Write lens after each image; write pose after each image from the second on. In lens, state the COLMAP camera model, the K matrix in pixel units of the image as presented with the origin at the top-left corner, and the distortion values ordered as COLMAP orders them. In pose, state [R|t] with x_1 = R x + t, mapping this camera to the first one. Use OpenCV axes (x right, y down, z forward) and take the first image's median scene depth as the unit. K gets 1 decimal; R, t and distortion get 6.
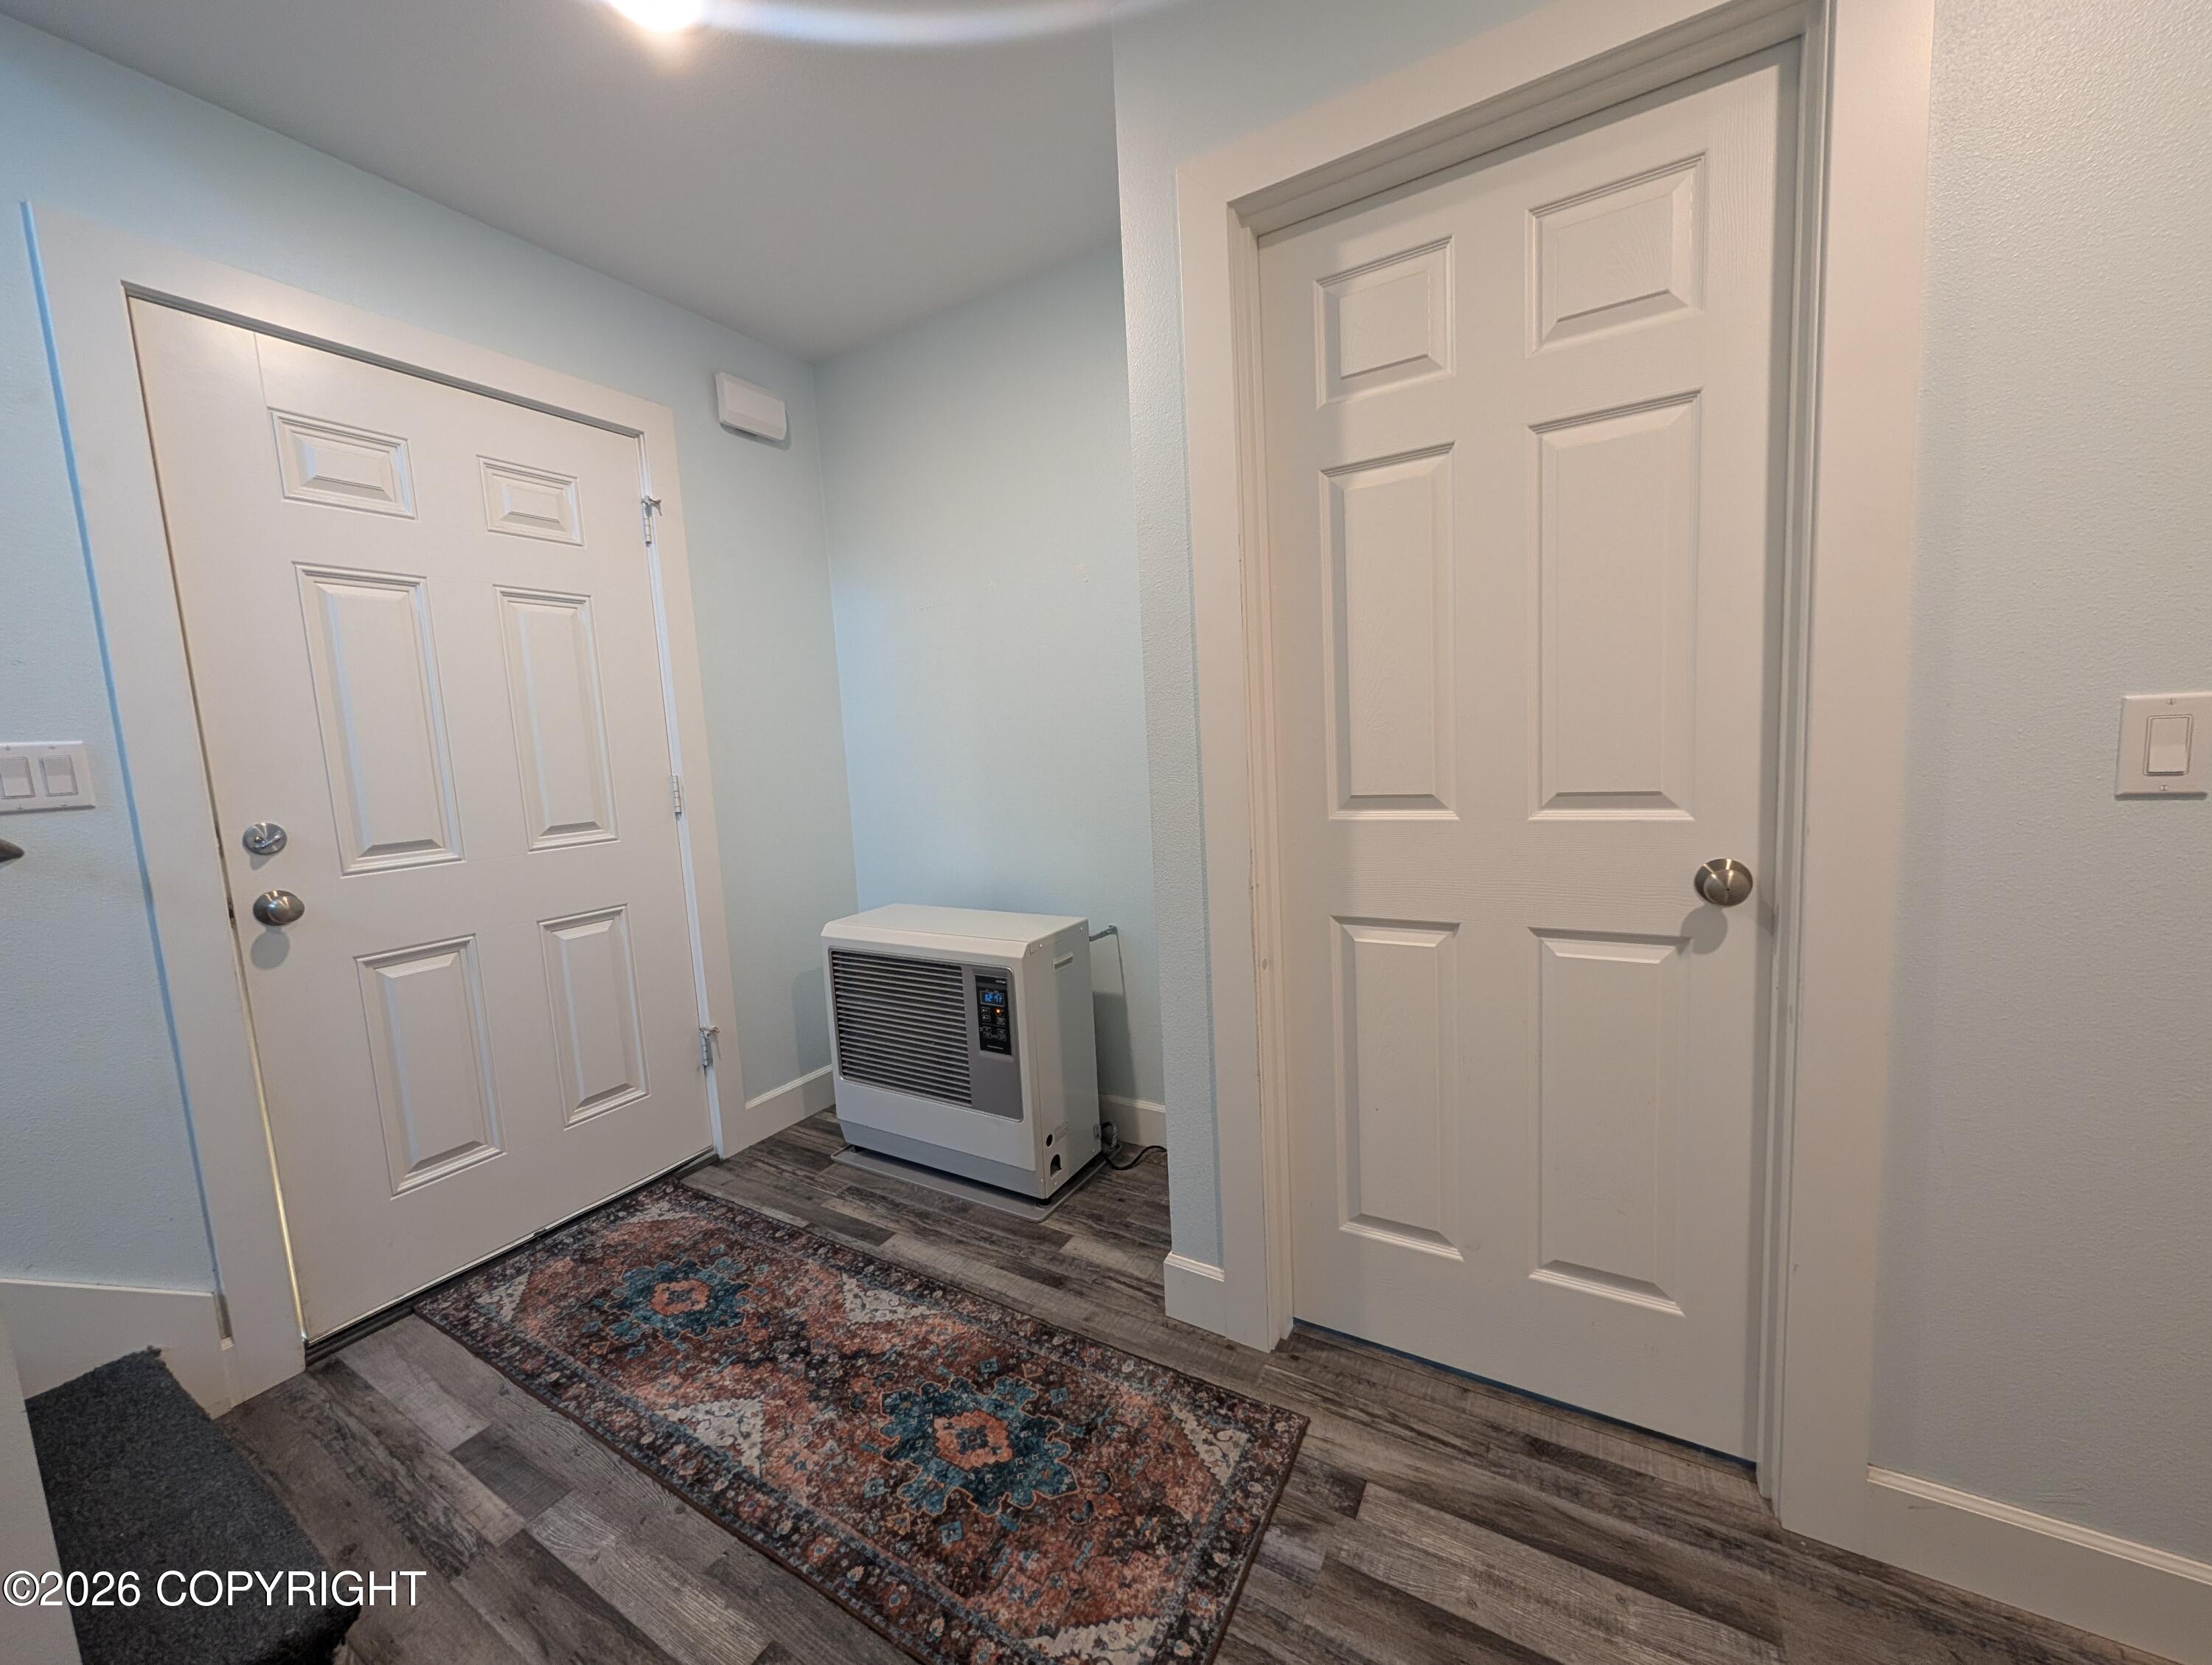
lens RADIAL K [[834.2, 0, 1106.5], [0, 834.2, 830.5], [0, 0, 1]] dist [-0.001863, 0.000043]
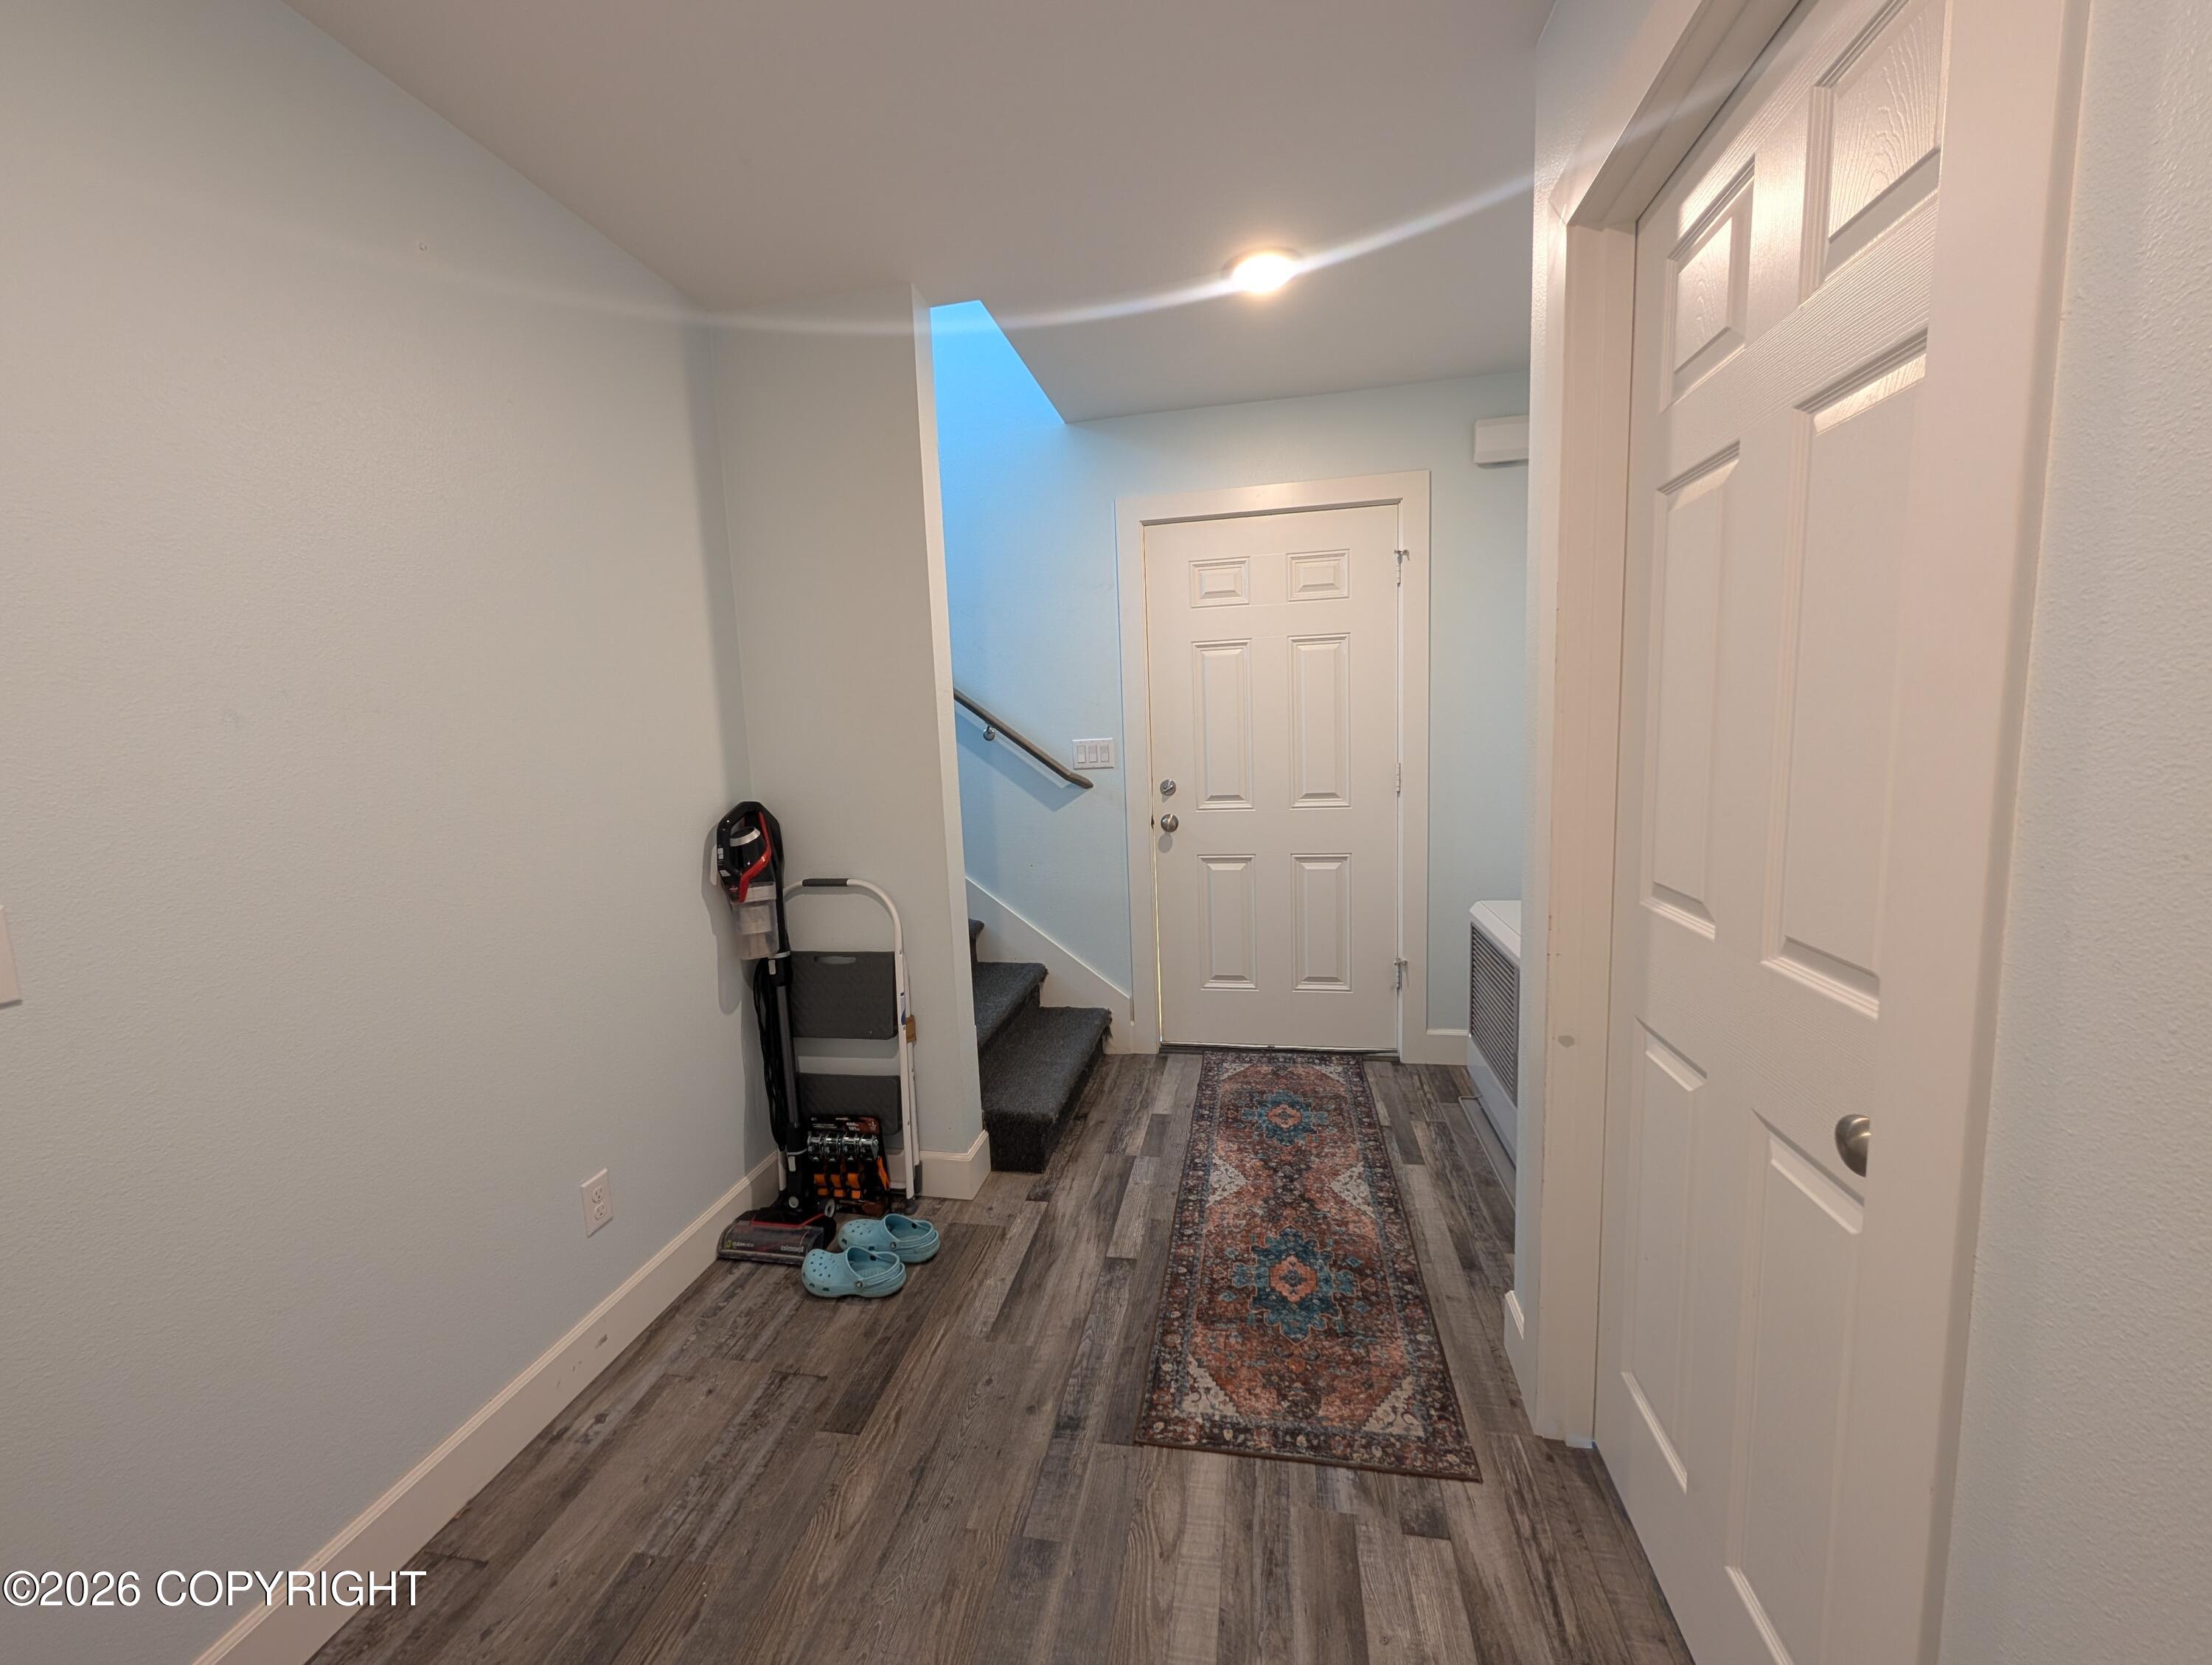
lens RADIAL K [[834.2, 0, 1116.2], [0, 834.2, 831.3], [0, 0, 1]] dist [-0.001863, 0.000043]
pose [[0.348638, 0.155717, -0.924232, 0.872500], [-0.081762, 0.987396, 0.135517, -0.160445], [0.933685, 0.028321, 0.356975, 0.205859]]
